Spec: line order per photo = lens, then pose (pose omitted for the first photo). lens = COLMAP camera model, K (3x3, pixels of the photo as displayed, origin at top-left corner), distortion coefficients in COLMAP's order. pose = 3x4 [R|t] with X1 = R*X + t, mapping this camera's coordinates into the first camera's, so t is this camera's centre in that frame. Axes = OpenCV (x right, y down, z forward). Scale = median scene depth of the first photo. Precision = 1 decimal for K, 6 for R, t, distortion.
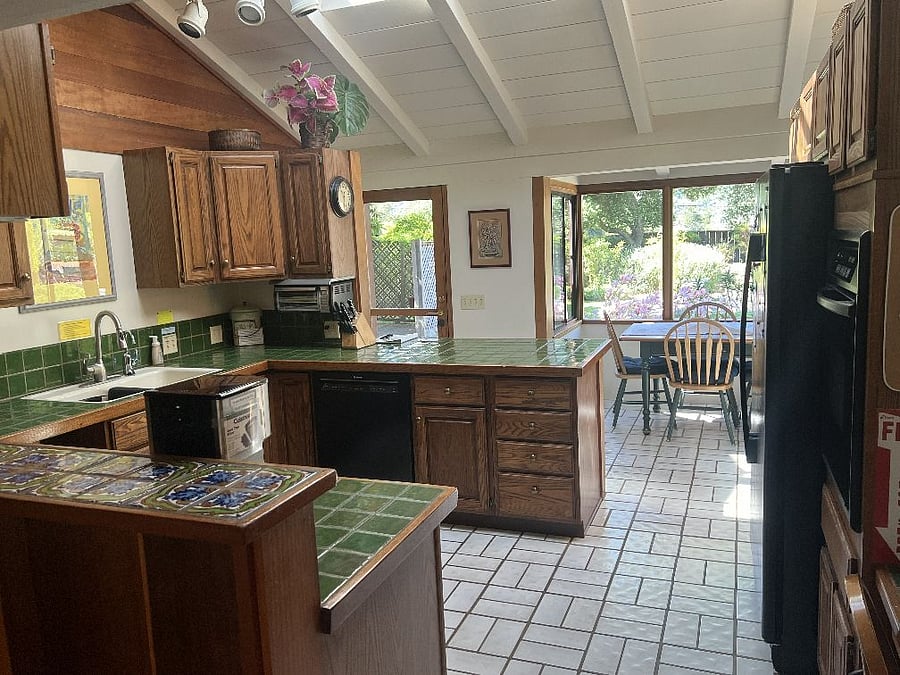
lens RADIAL K [[712.1, 0, 448.8], [0, 712.1, 339.9], [0, 0, 1]] dist [0.042422, -0.005420]
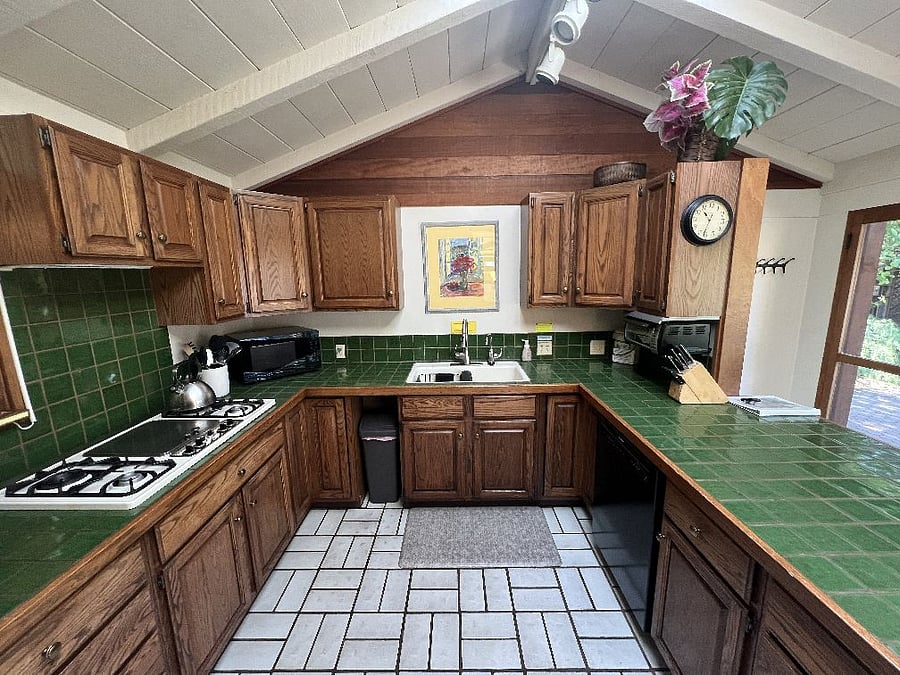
lens RADIAL K [[361.0, 0, 452.4], [0, 361.0, 341.7], [0, 0, 1]] dist [0.002381, 0.000019]
pose [[0.365369, 0.210993, -0.906635, 0.153339], [-0.135498, 0.975654, 0.172450, -0.099100], [0.920948, 0.059840, 0.385063, 0.592214]]
